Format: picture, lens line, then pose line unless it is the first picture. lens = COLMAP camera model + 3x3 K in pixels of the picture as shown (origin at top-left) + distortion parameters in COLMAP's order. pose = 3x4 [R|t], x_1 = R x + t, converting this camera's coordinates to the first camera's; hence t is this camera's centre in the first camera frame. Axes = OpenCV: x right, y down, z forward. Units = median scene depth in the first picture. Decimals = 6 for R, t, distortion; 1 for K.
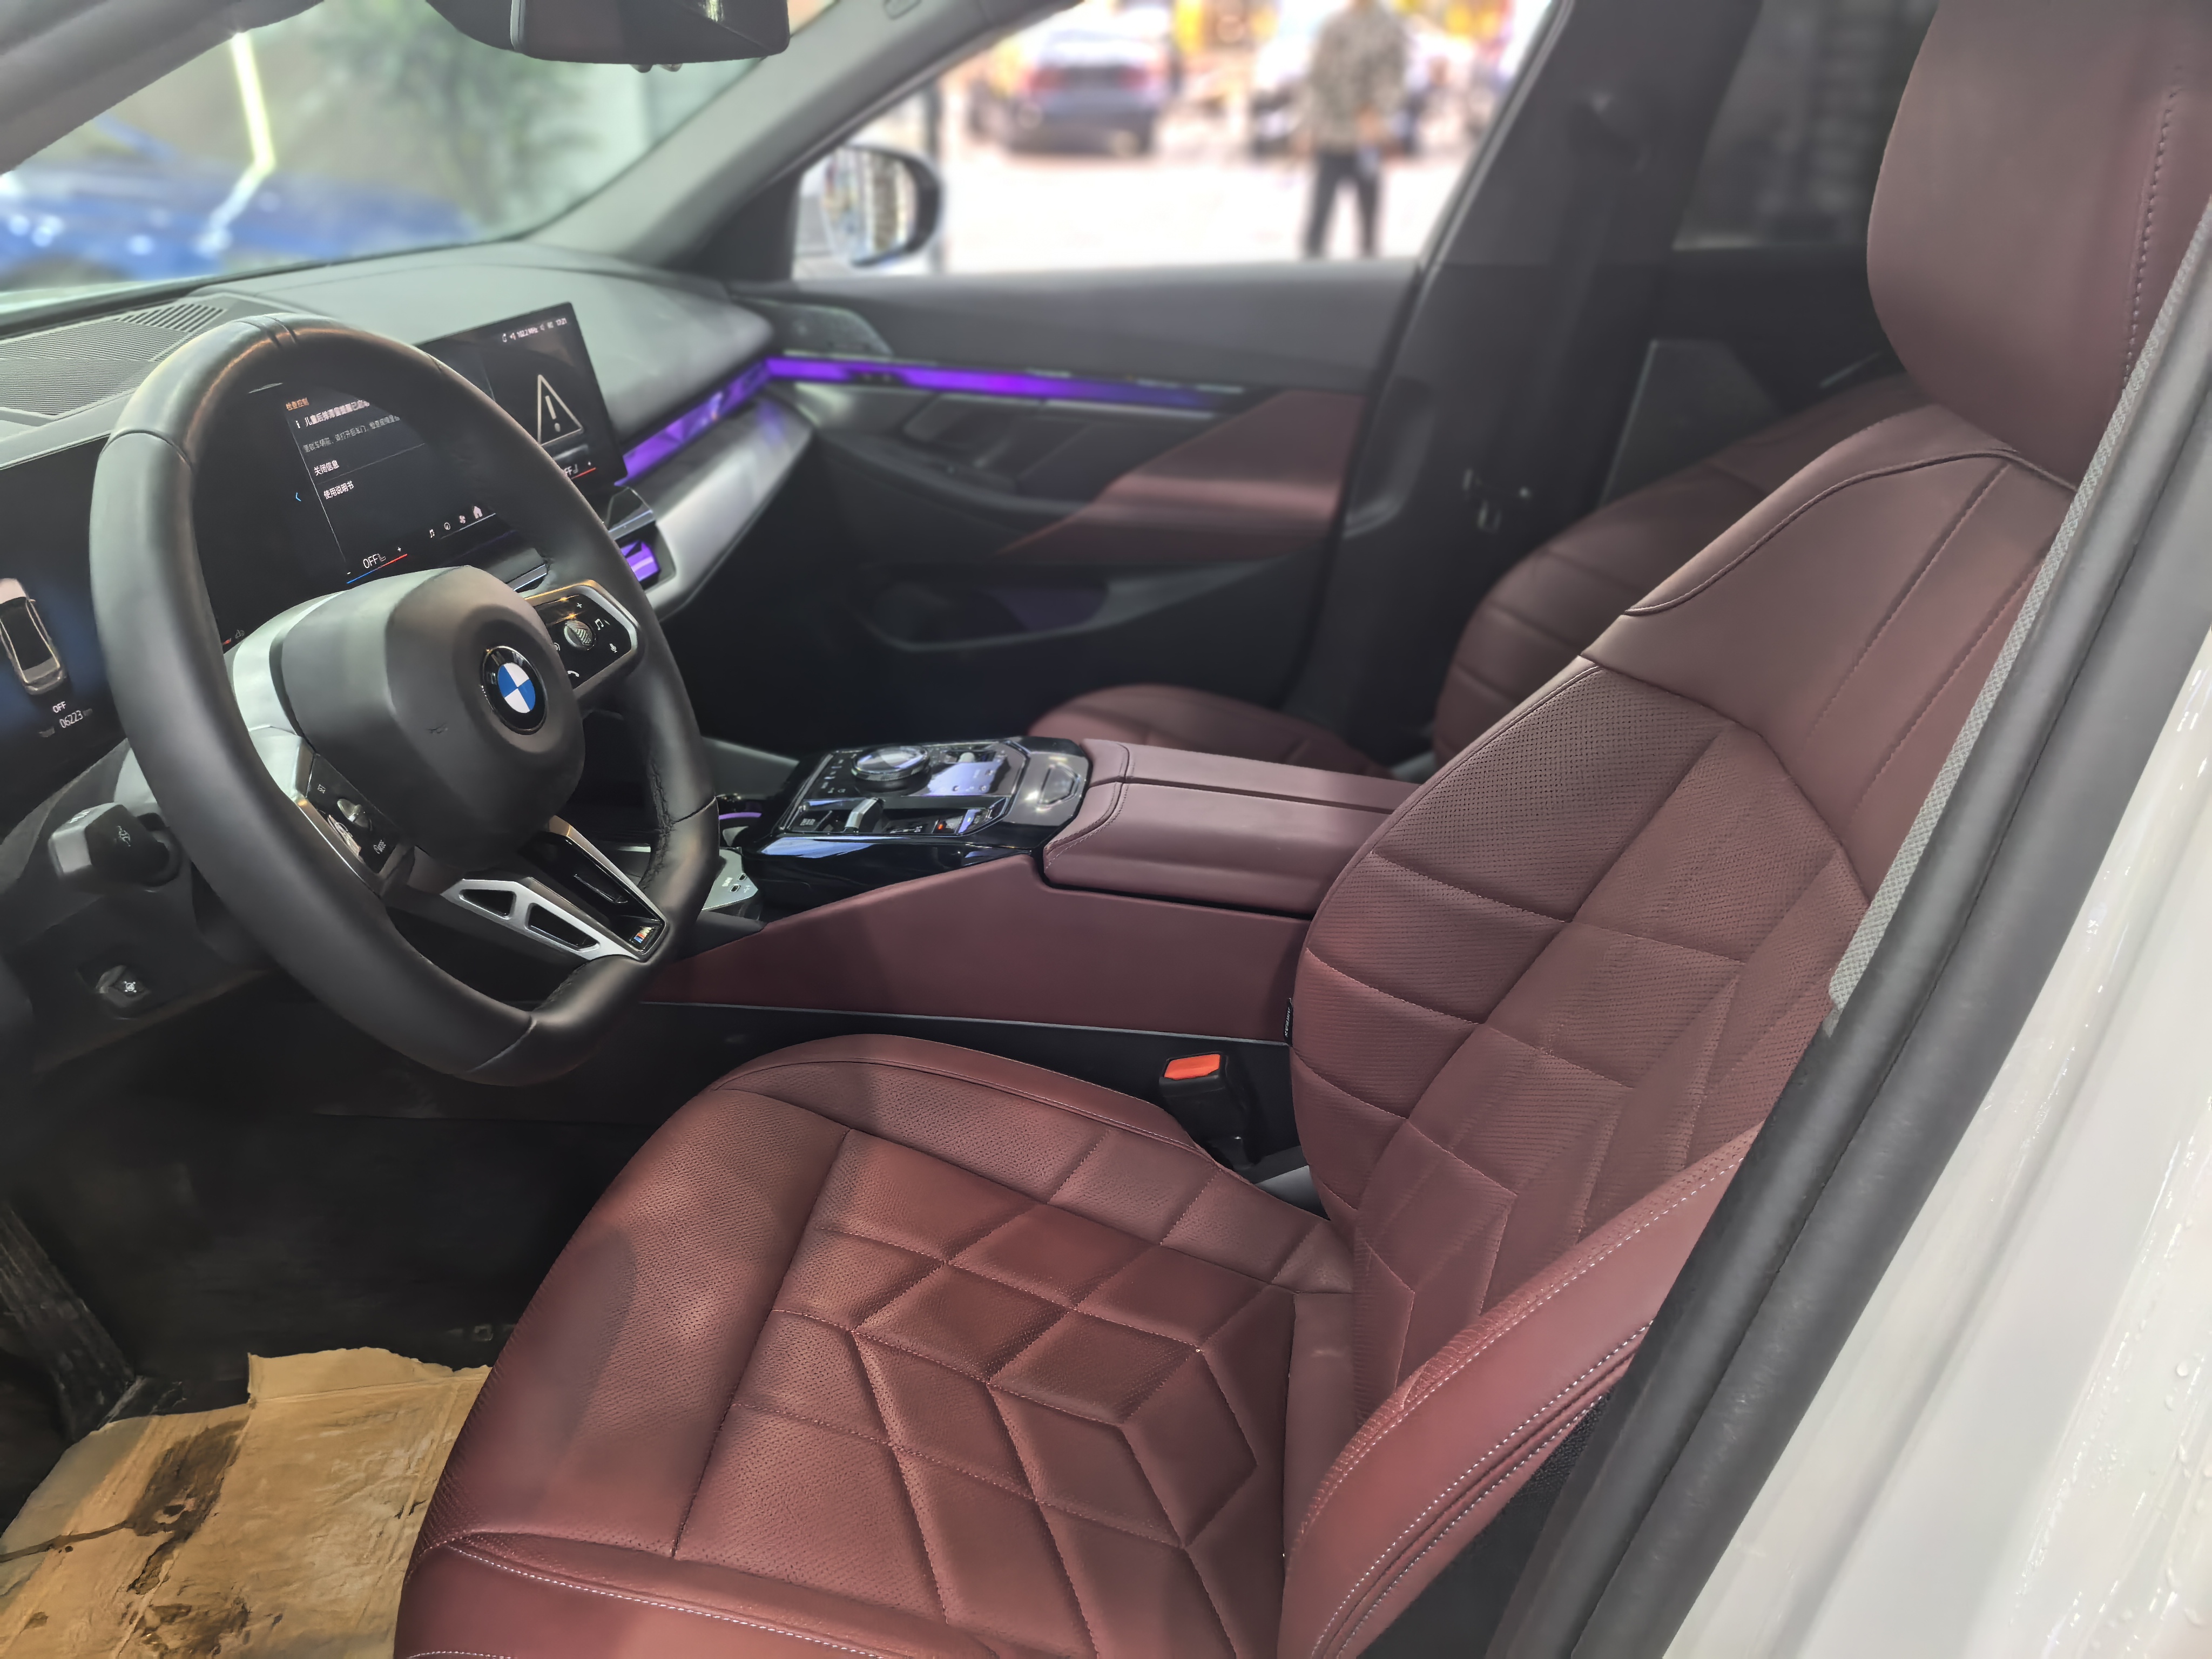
lens RADIAL K [[1567.0, 0, 1062.3], [0, 1567.0, 826.2], [0, 0, 1]] dist [0.088157, -0.107892]
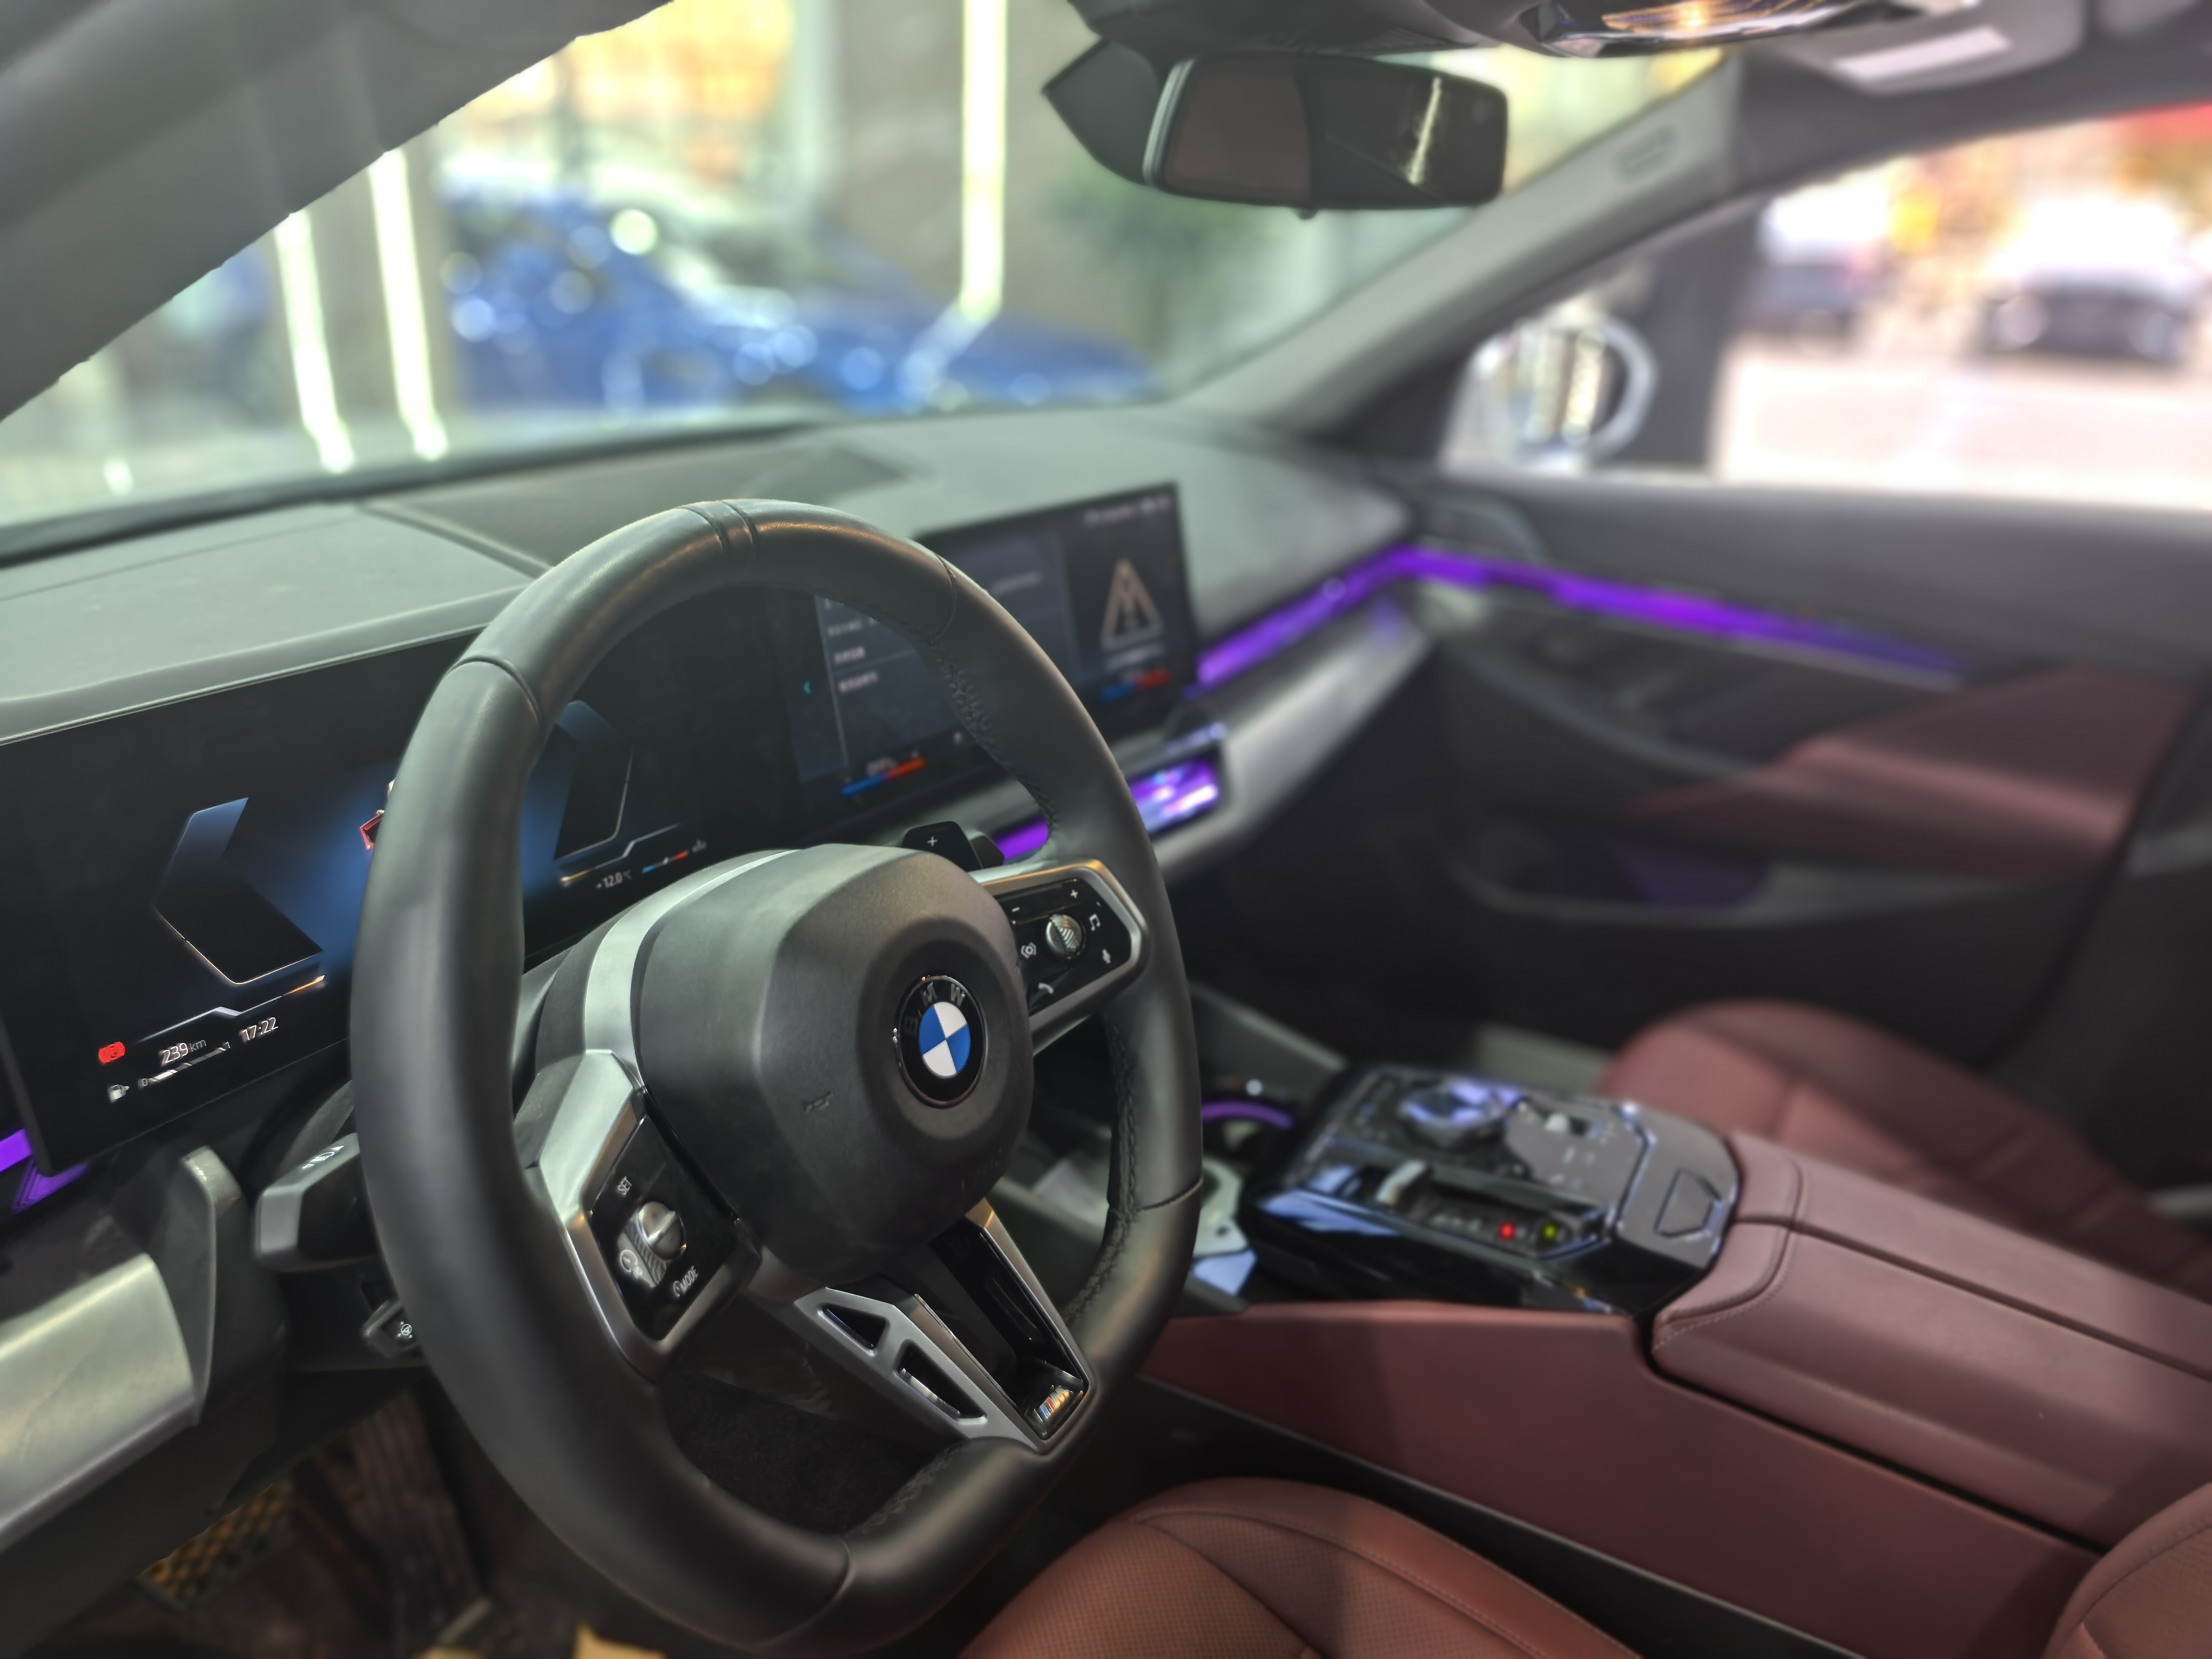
lens RADIAL K [[1587.3, 0, 1106.0], [0, 1587.3, 829.5], [0, 0, 1]] dist [0.066876, -0.102348]
pose [[0.931912, 0.170016, -0.320366, -0.044382], [-0.198489, 0.978376, -0.058166, -0.097451], [0.303549, 0.117795, 0.945506, 0.222171]]
